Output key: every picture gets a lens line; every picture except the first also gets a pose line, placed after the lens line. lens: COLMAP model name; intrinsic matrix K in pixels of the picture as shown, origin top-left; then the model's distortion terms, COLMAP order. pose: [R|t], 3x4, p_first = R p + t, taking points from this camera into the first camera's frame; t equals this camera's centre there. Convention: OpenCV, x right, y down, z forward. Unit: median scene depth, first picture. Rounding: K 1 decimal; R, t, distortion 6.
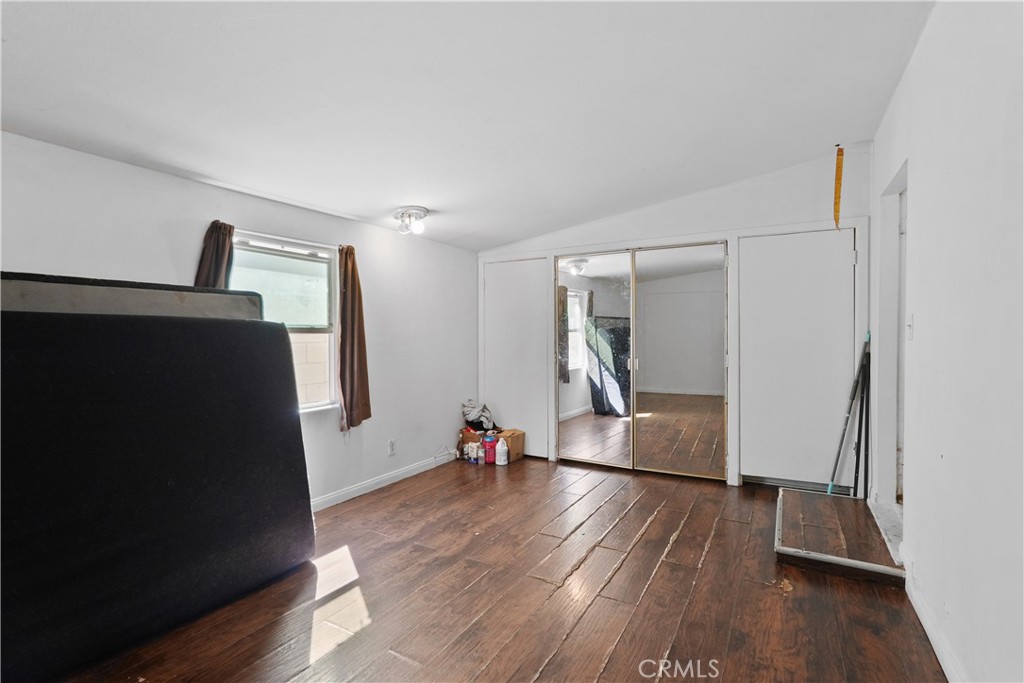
lens RADIAL K [[457.7, 0, 515.8], [0, 457.7, 342.2], [0, 0, 1]] dist [-0.014852, 0.010122]
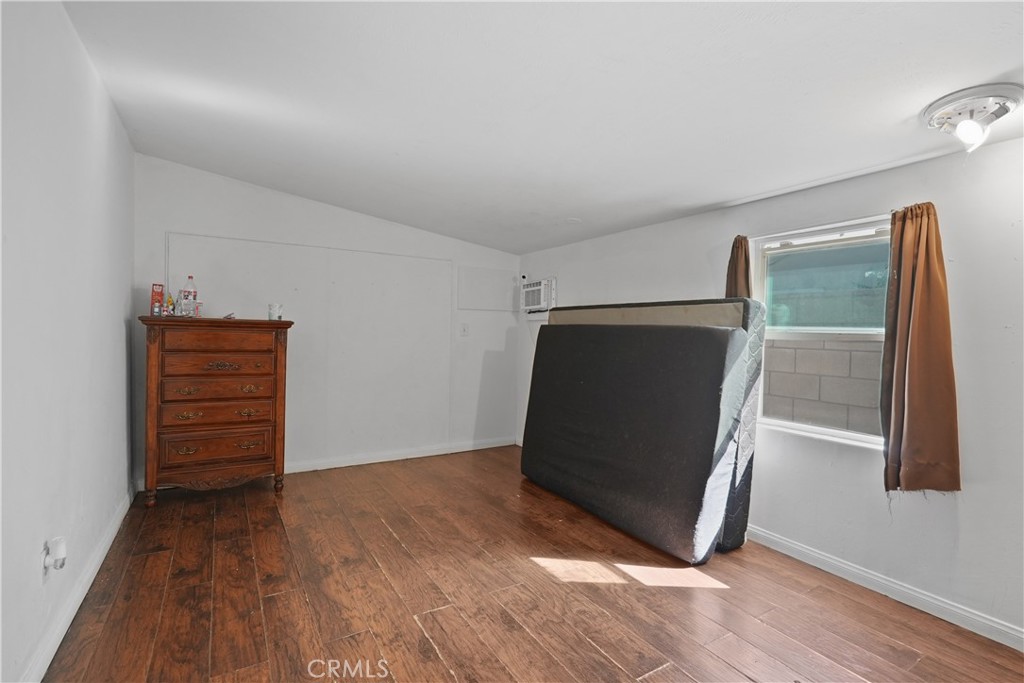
lens RADIAL K [[478.9, 0, 511.3], [0, 478.9, 322.0], [0, 0, 1]] dist [0.000320, 0.001185]
pose [[-0.471887, -0.017360, -0.881488, 0.719650], [-0.027300, 0.999614, -0.005071, -0.041819], [0.881236, 0.021672, -0.472179, 1.218118]]
